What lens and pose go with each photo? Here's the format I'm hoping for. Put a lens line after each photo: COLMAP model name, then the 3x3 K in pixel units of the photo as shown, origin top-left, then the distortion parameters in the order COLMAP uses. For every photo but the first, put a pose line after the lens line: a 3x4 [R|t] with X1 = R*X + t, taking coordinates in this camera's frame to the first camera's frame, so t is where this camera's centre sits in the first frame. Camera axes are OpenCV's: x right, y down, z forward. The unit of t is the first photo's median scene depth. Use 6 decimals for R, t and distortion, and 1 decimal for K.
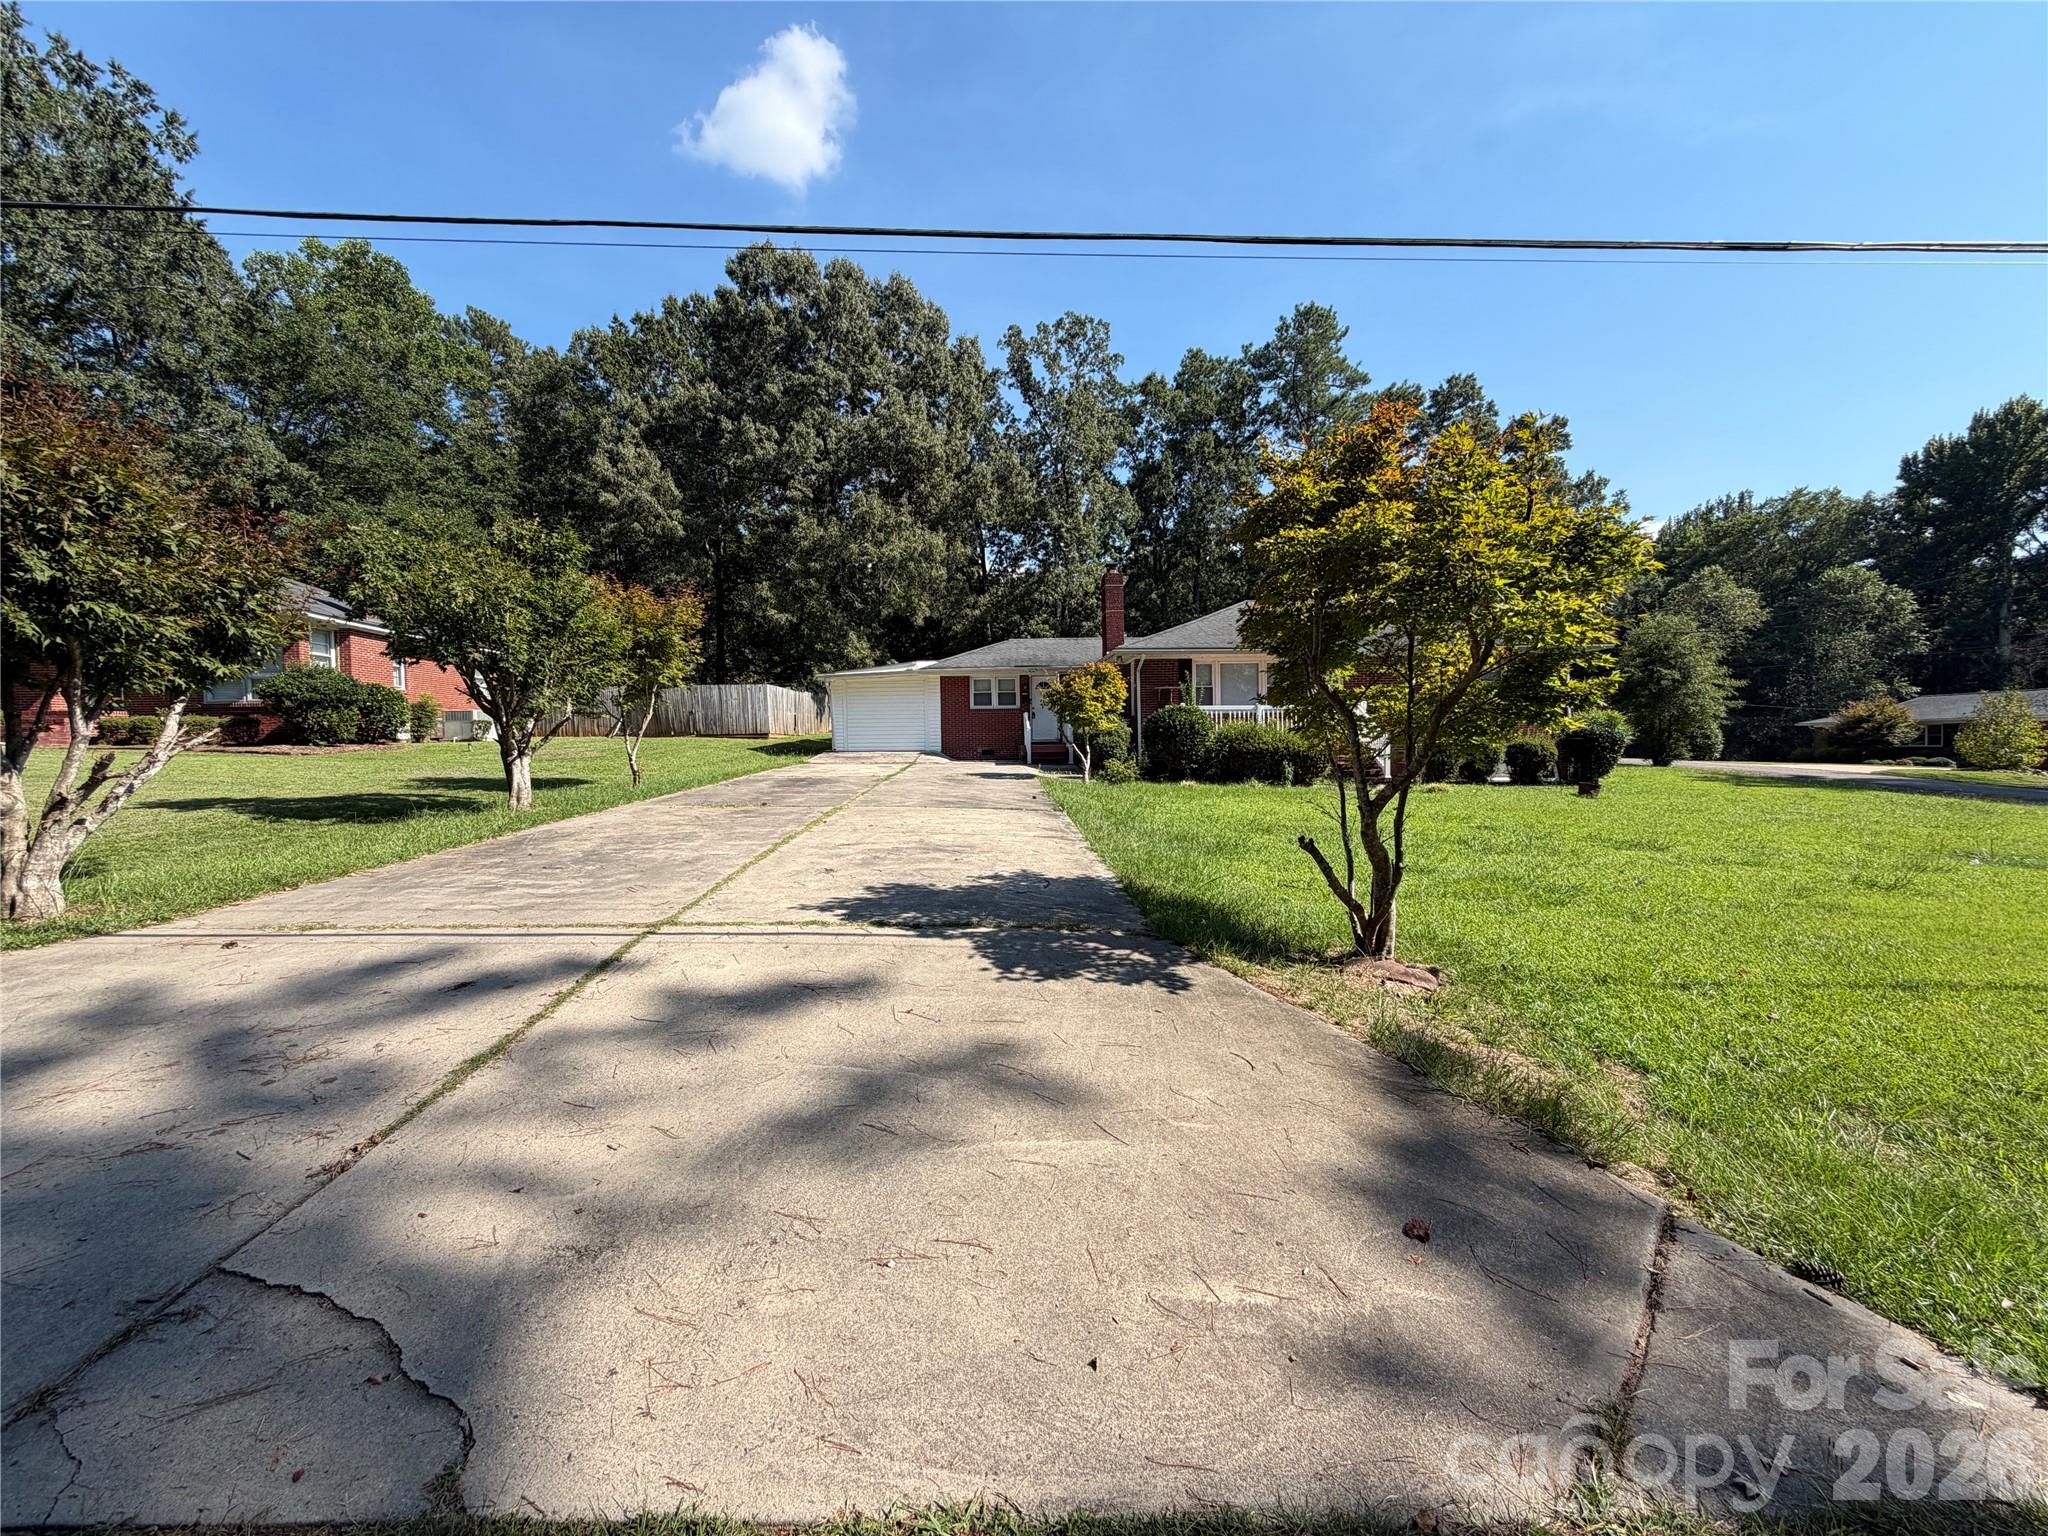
lens RADIAL K [[814.8, 0, 1019.5], [0, 814.8, 771.7], [0, 0, 1]] dist [0.000541, 0.000136]
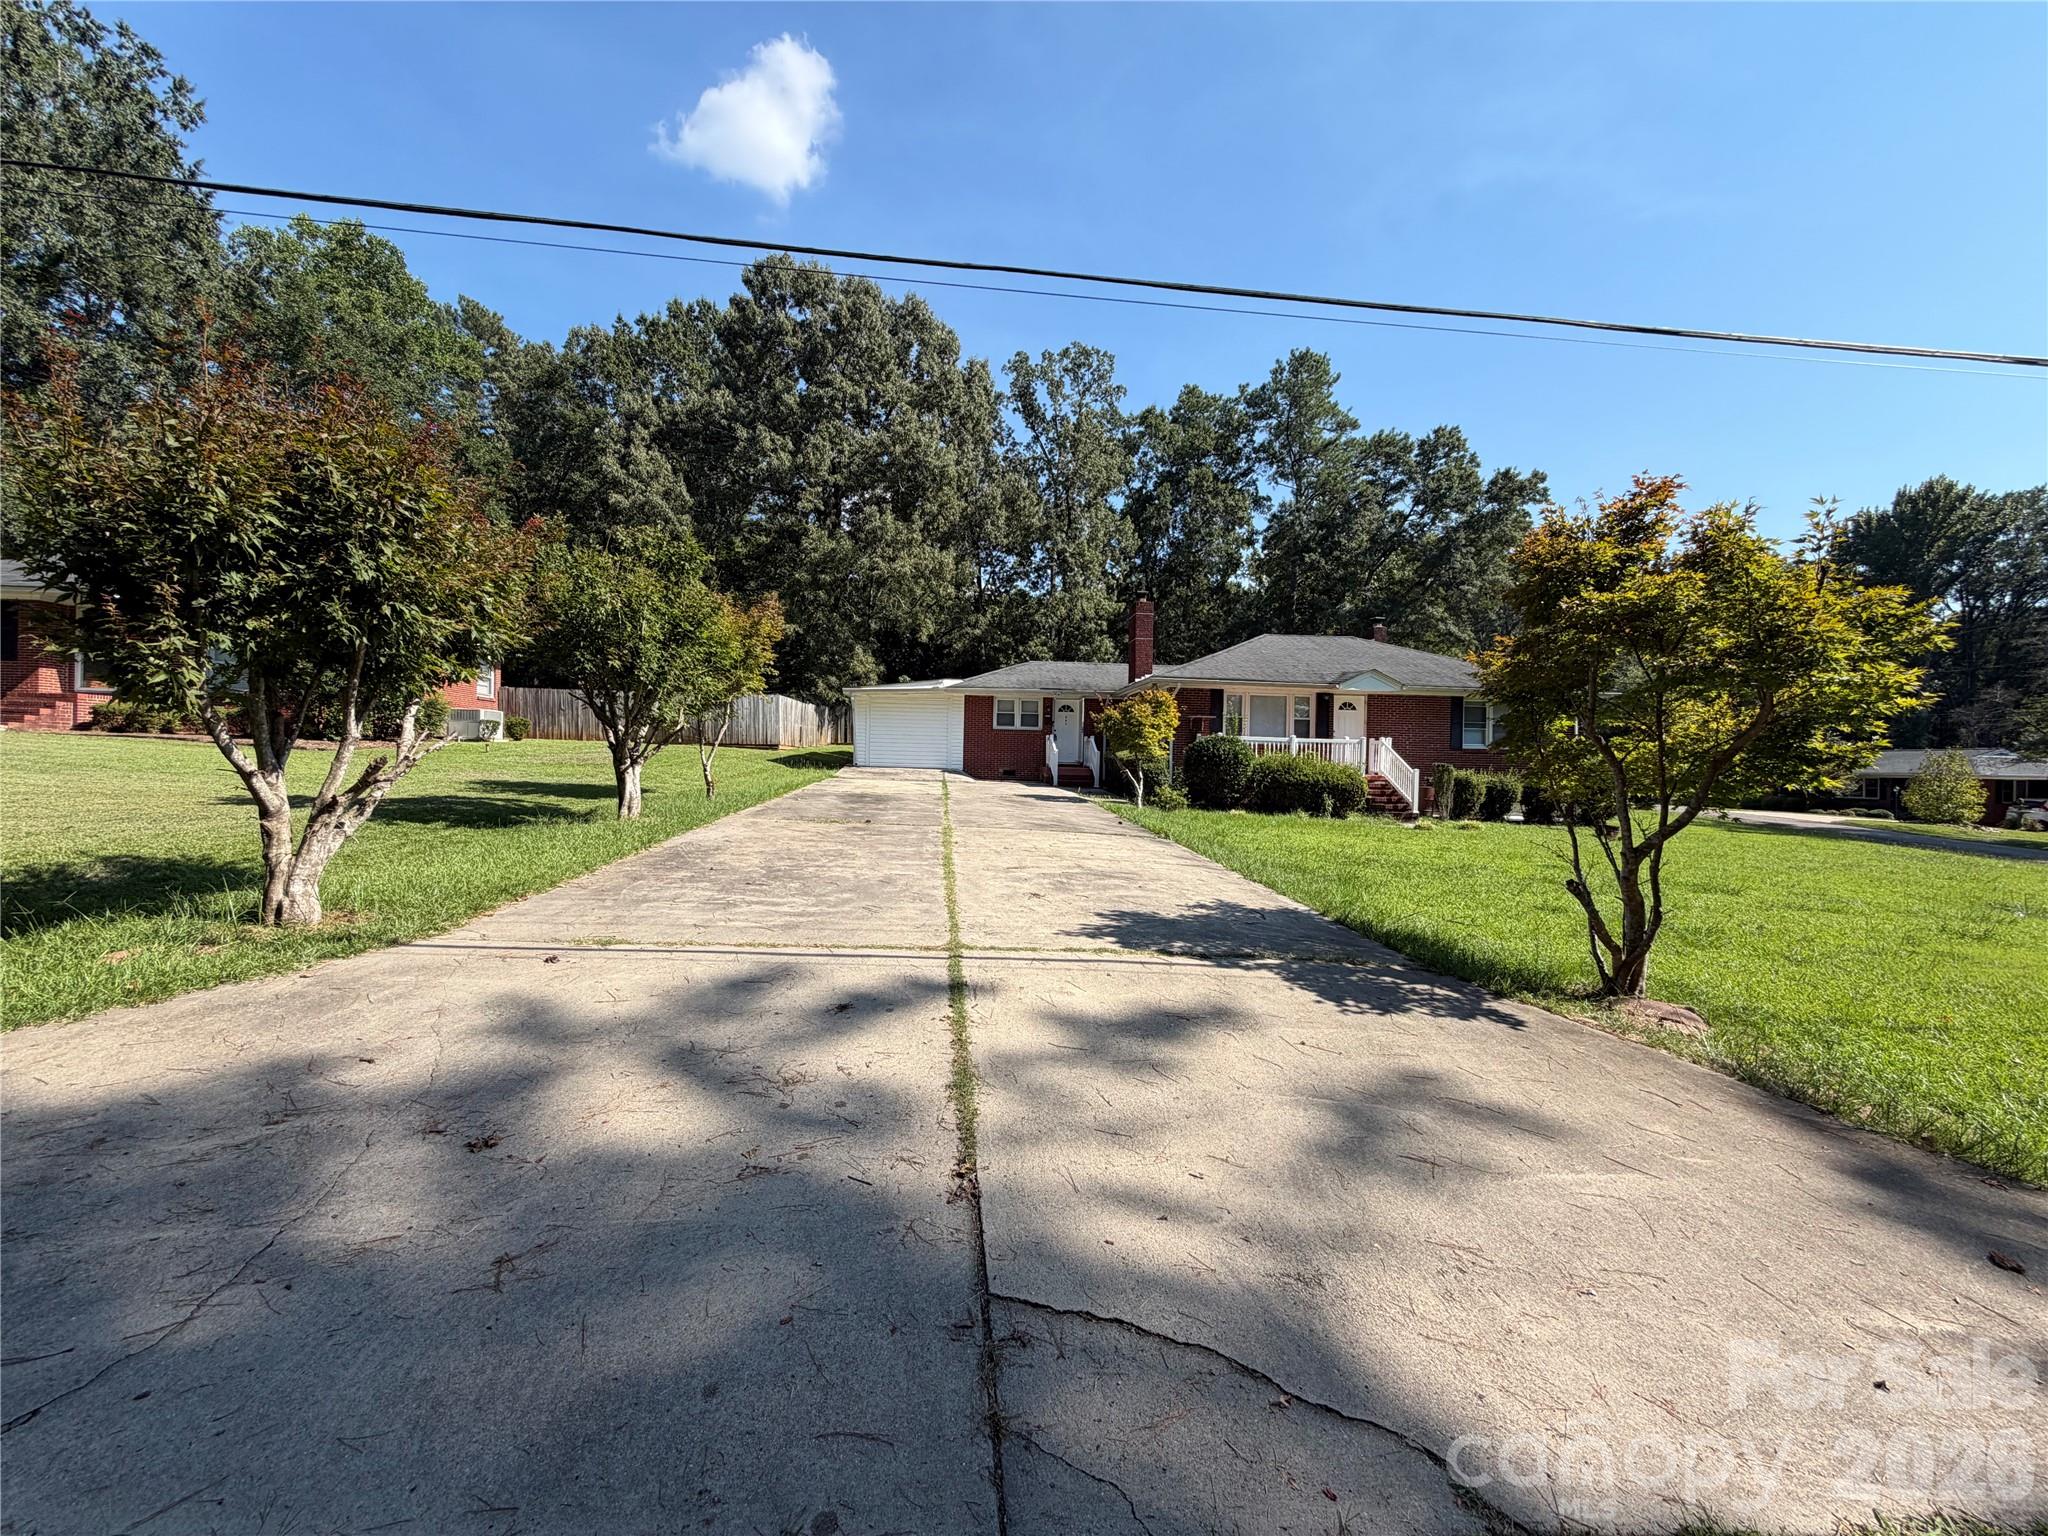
lens RADIAL K [[813.3, 0, 1020.0], [0, 813.3, 773.8], [0, 0, 1]] dist [0.000874, 0.000087]
pose [[0.997860, 0.037347, 0.053675, -0.065547], [-0.036270, 0.999123, -0.020897, -0.001545], [-0.054408, 0.018906, 0.998340, -0.002228]]
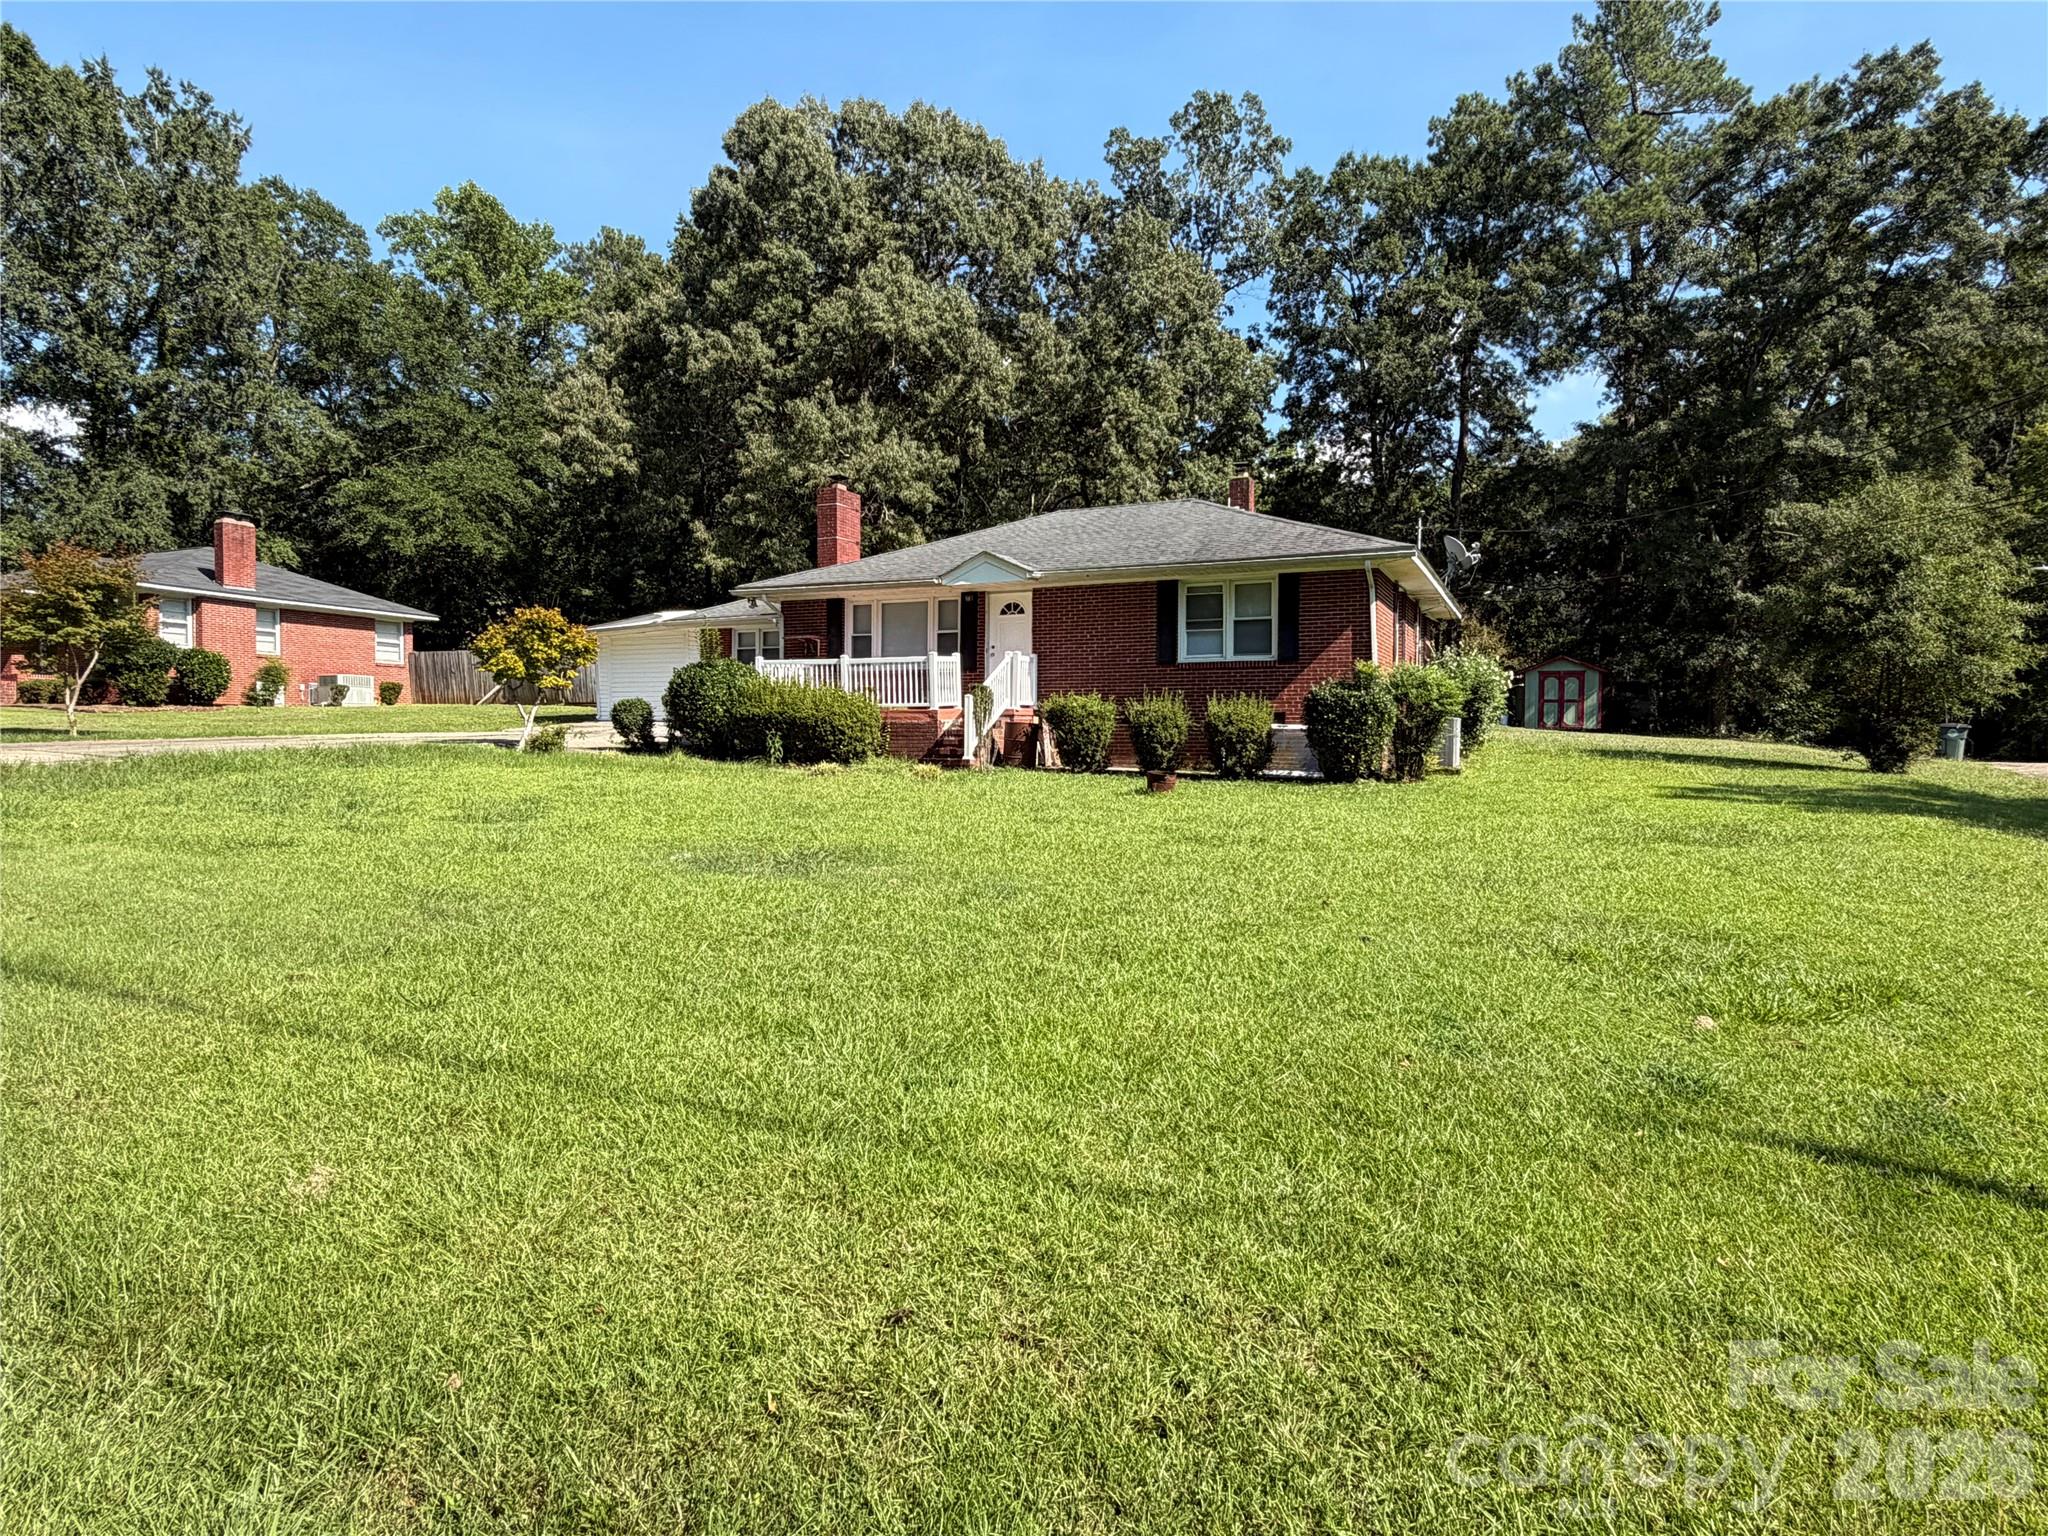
lens RADIAL K [[1184.5, 0, 1024.0], [0, 1184.5, 768.0], [0, 0, 1]] dist [0.003056, 0.001282]
pose [[0.900296, 0.028626, -0.434336, 0.578587], [-0.031386, 0.999507, 0.000818, 0.007583], [0.434146, 0.012896, 0.900750, 0.067556]]
